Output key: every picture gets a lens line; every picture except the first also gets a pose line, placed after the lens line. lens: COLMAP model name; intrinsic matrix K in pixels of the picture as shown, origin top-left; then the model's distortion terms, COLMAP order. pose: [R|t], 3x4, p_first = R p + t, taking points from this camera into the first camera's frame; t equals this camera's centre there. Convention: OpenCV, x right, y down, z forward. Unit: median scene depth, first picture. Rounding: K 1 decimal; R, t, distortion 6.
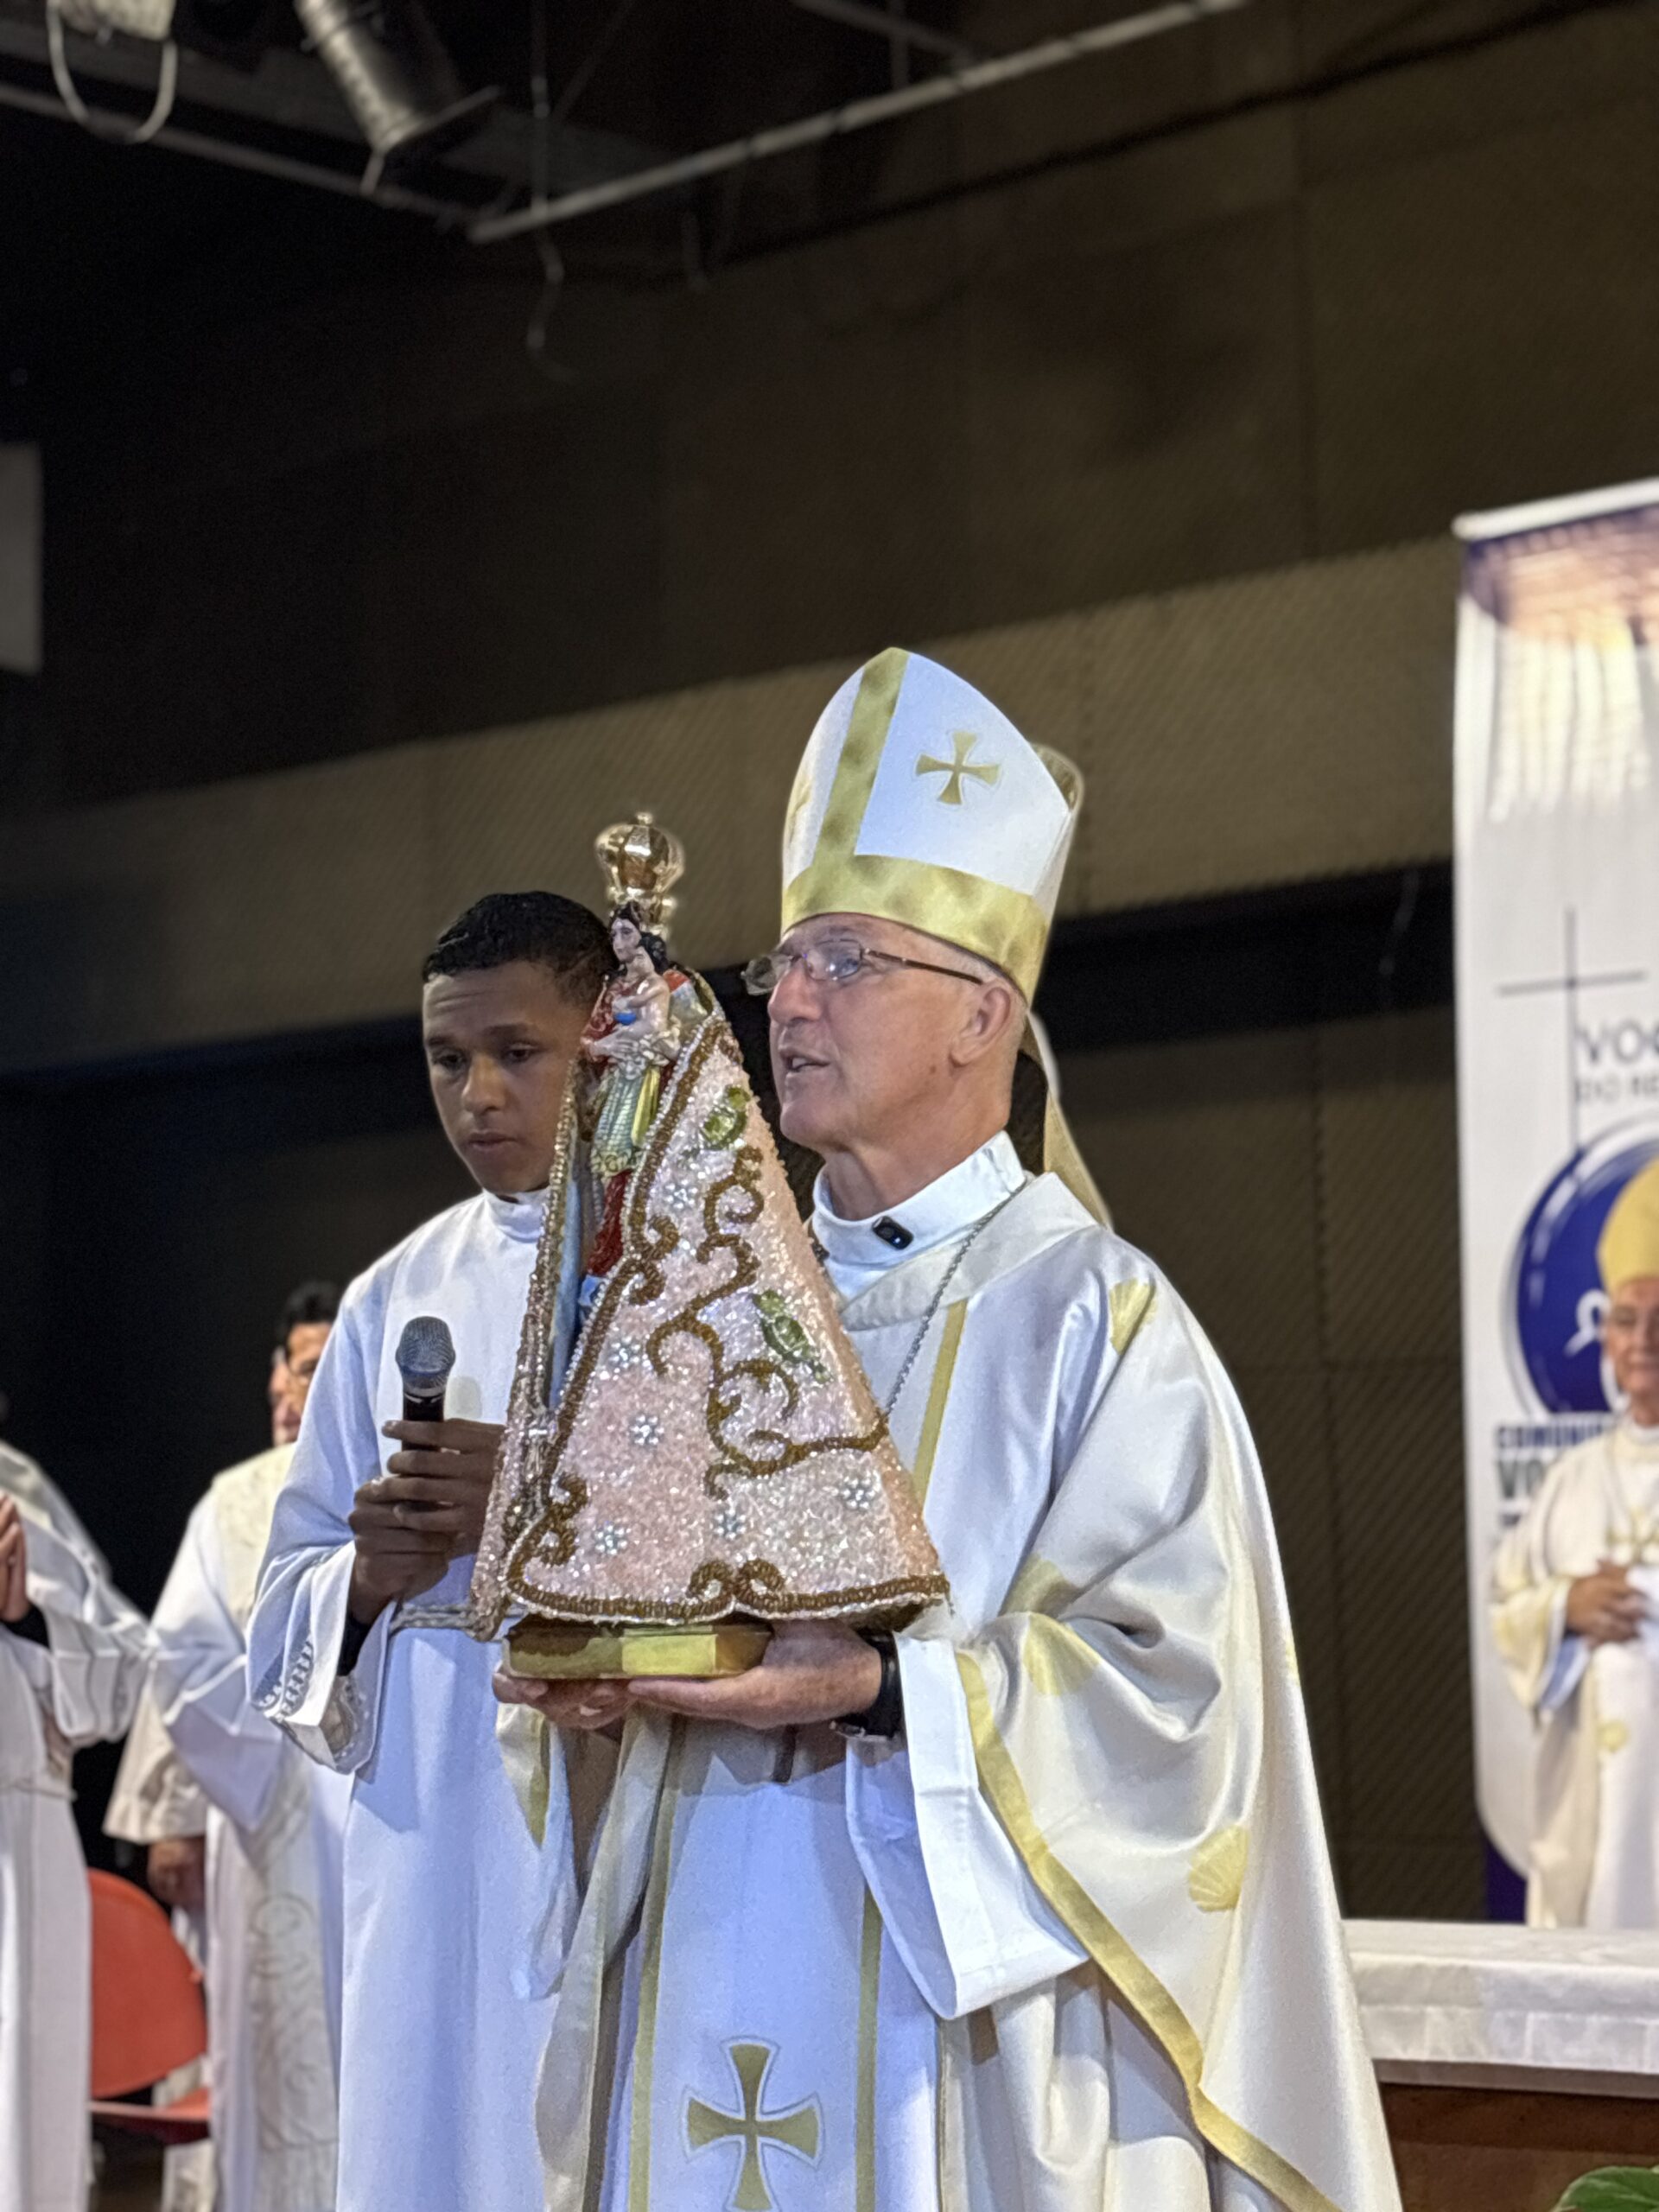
lens RADIAL K [[5006.2, 0, 815.5], [0, 5006.2, 1118.7], [0, 0, 1]] dist [0.150244, 0.000000]
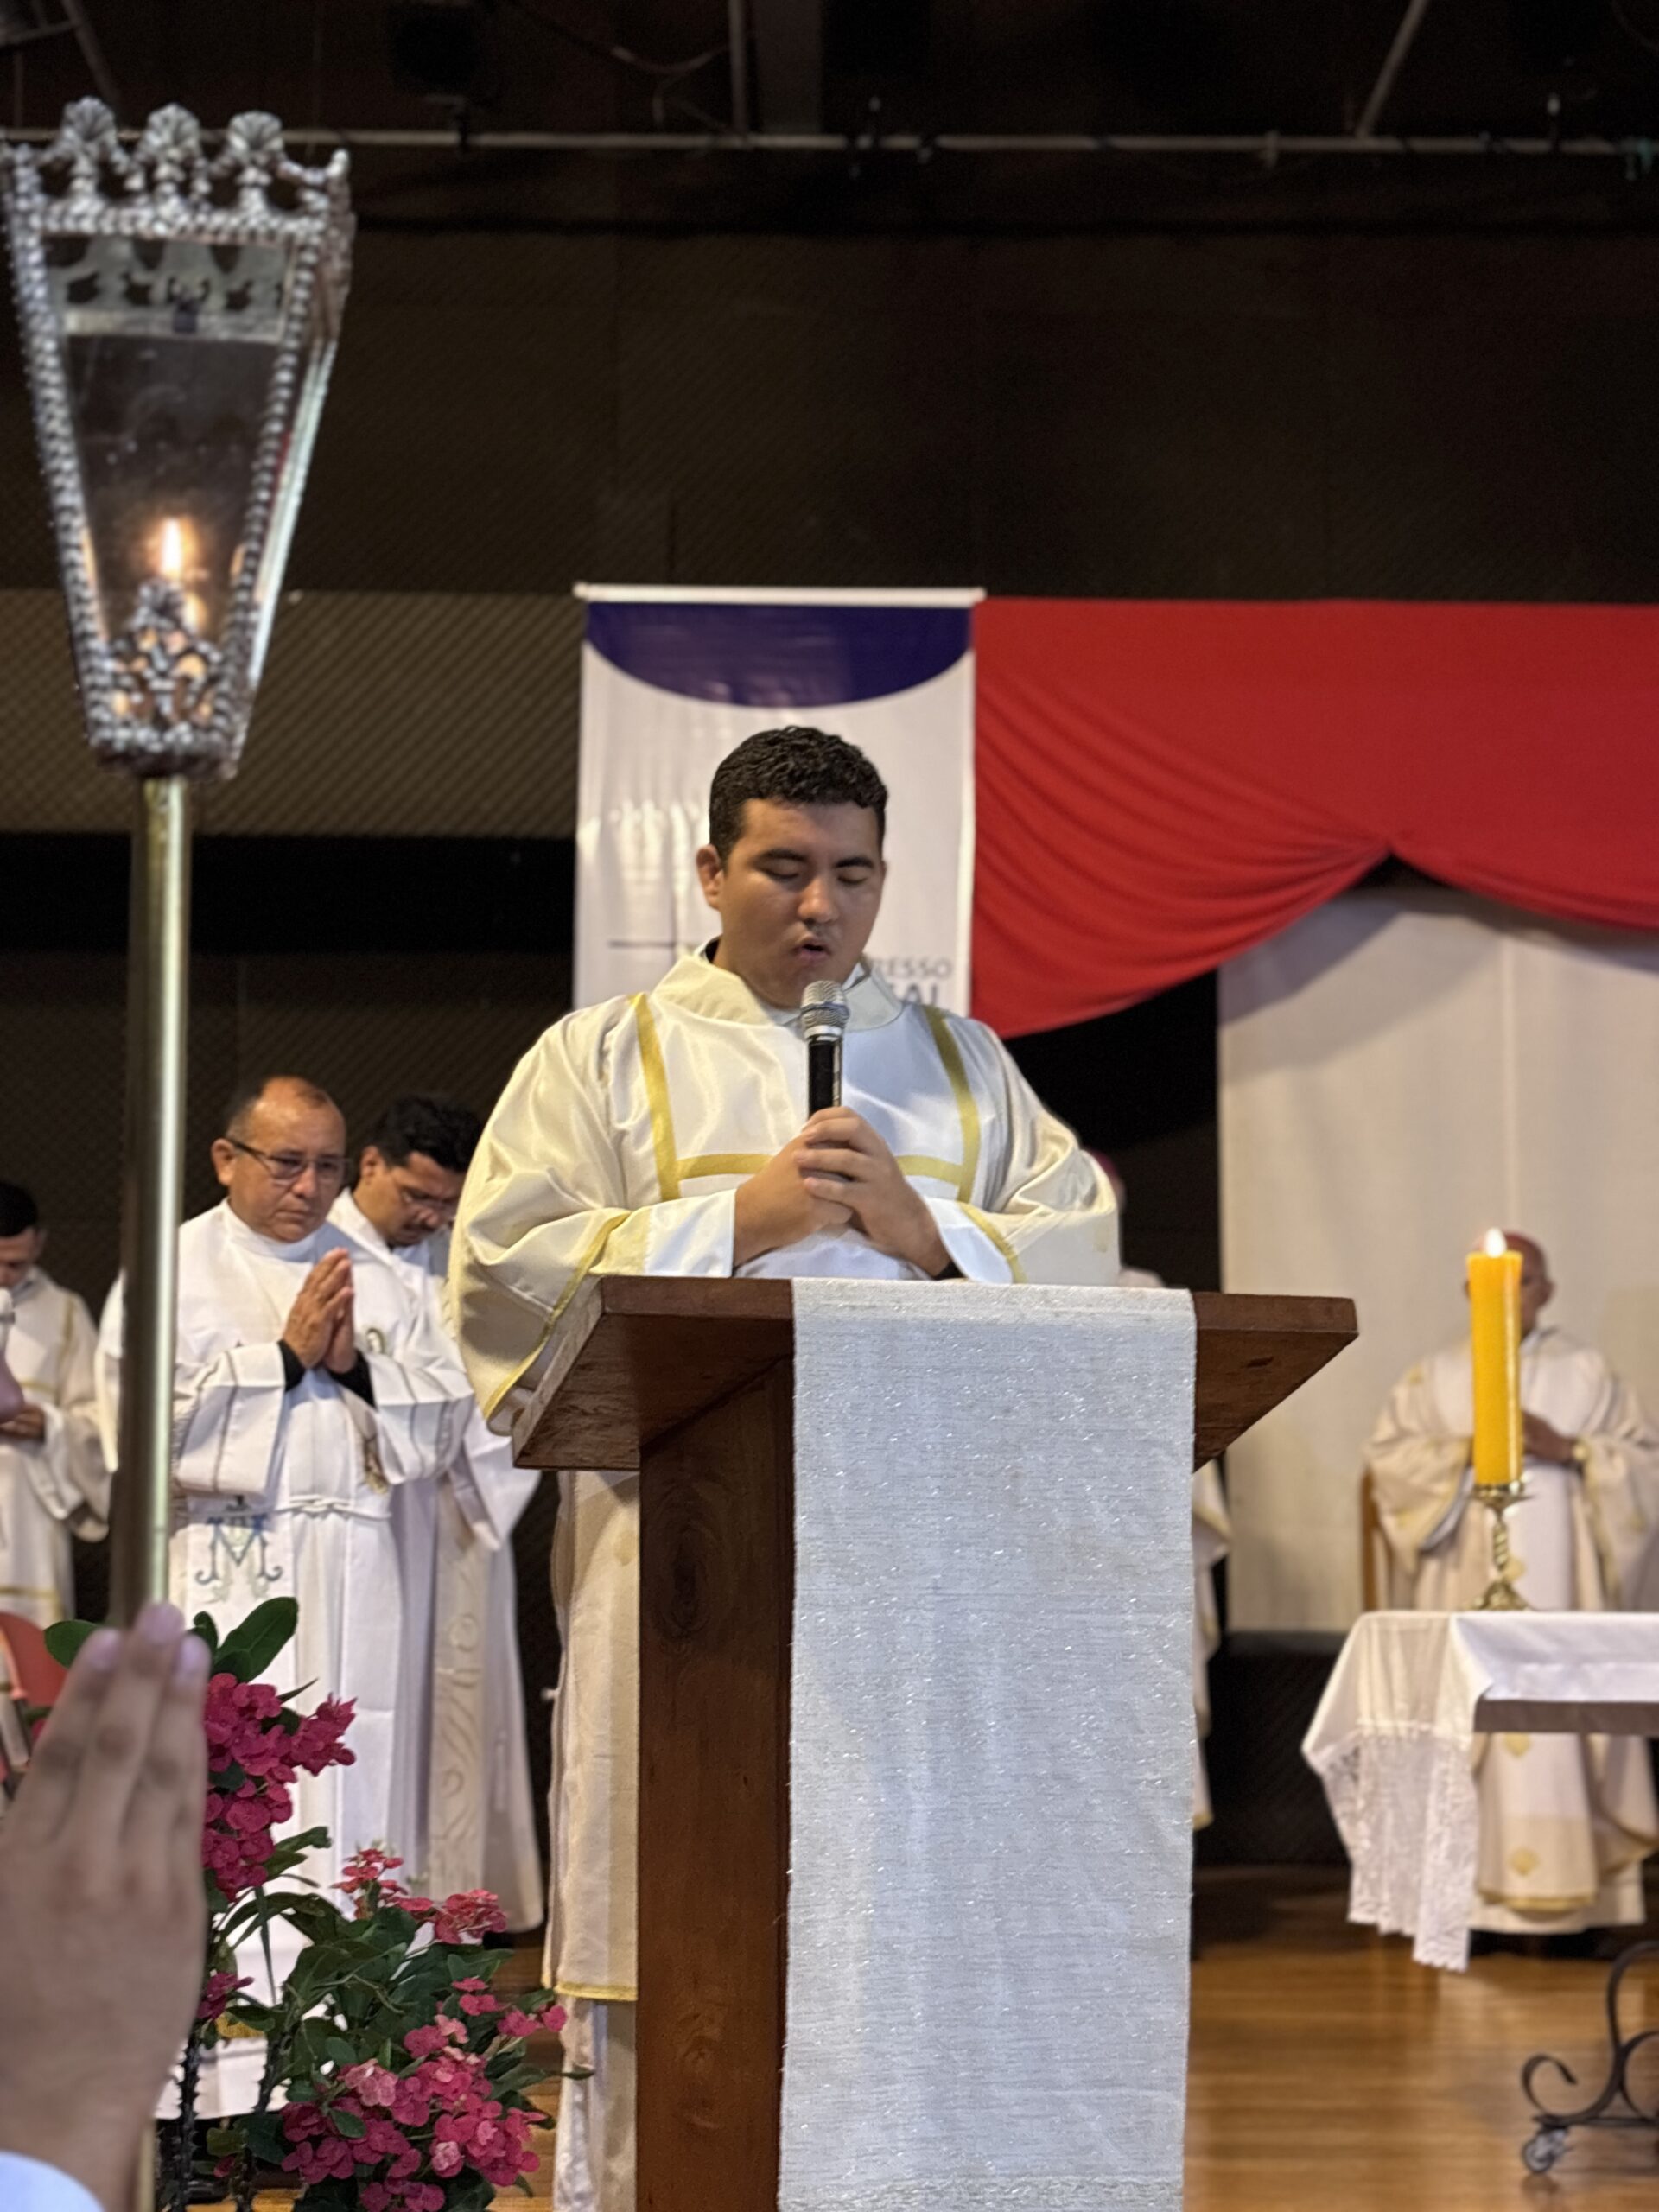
lens RADIAL K [[3280.9, 0, 864.9], [0, 3280.9, 1140.0], [0, 0, 1]] dist [0.109298, 0.000000]
pose [[0.710527, 0.093200, 0.697471, -0.421207], [-0.089109, 0.995128, -0.042197, 0.057718], [-0.698005, -0.032169, 0.715370, 0.334071]]
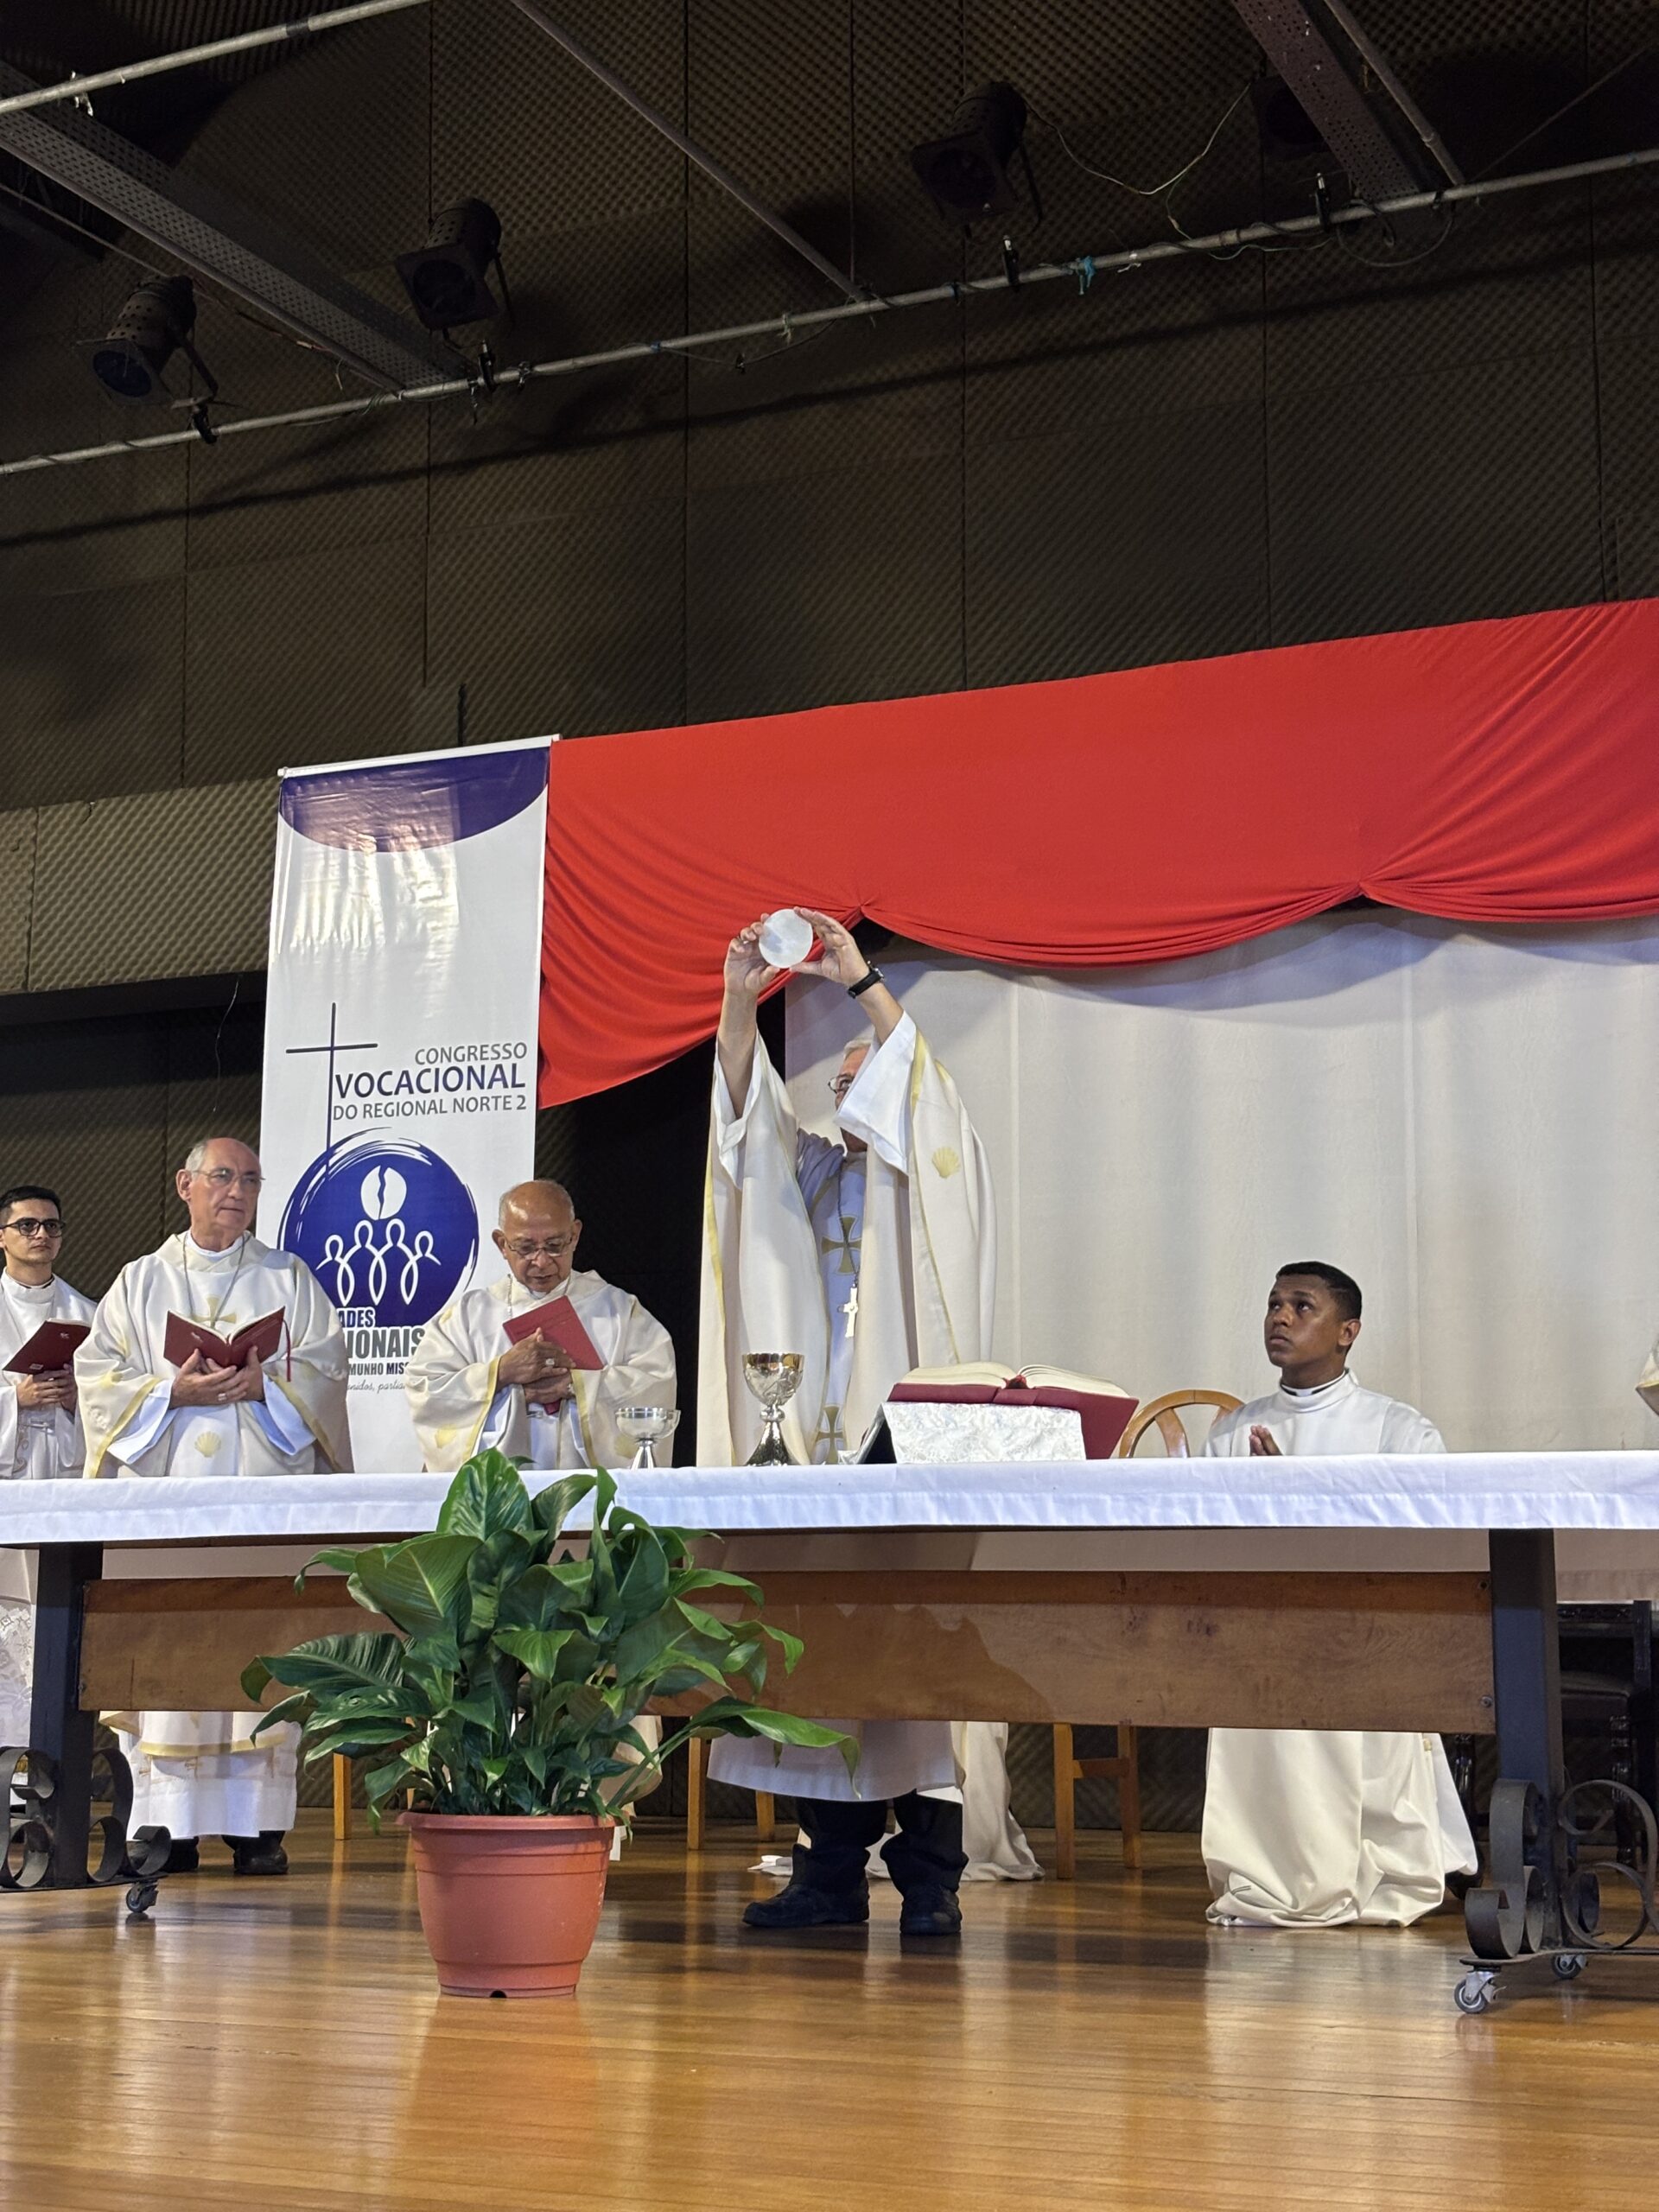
lens RADIAL K [[3280.9, 0, 847.1], [0, 3280.9, 1140.1], [0, 0, 1]] dist [0.109298, 0.000000]
pose [[0.949726, 0.065621, 0.306127, -0.018397], [-0.050996, 0.997153, -0.055541, 0.055032], [-0.308901, 0.037137, 0.950369, -0.083701]]
